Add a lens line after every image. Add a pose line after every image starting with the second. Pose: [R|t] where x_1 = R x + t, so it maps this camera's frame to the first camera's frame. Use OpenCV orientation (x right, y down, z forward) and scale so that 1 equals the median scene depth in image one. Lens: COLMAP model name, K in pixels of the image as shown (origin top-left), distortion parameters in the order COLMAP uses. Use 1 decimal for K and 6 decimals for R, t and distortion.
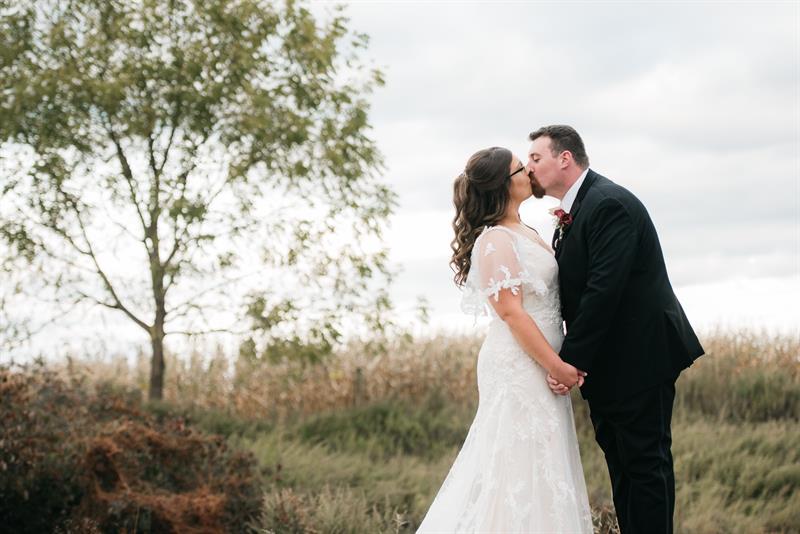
lens RADIAL K [[1422.4, 0, 400.0], [0, 1422.4, 267.0], [0, 0, 1]] dist [0.043970, 0.124565]
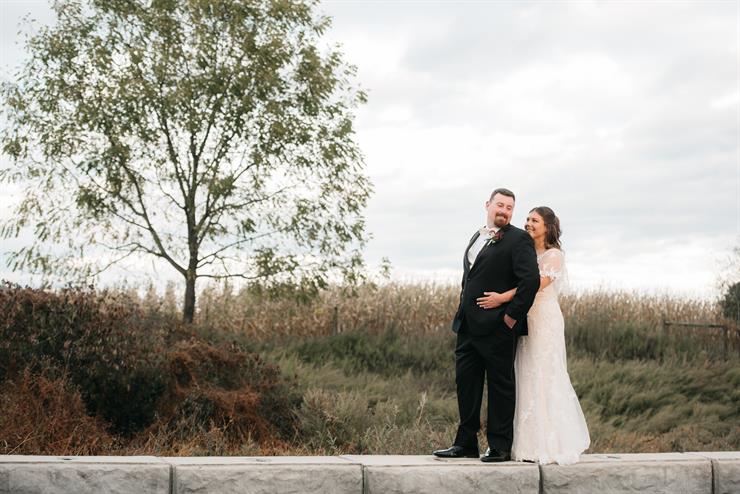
lens RADIAL K [[1147.5, 0, 370.0], [0, 1147.5, 247.0], [0, 0, 1]] dist [0.144906, 0.014099]
pose [[0.998799, 0.045157, 0.019032, -0.021594], [-0.045562, 0.998732, 0.021413, -0.012446], [-0.018041, -0.022255, 0.999590, -0.106900]]
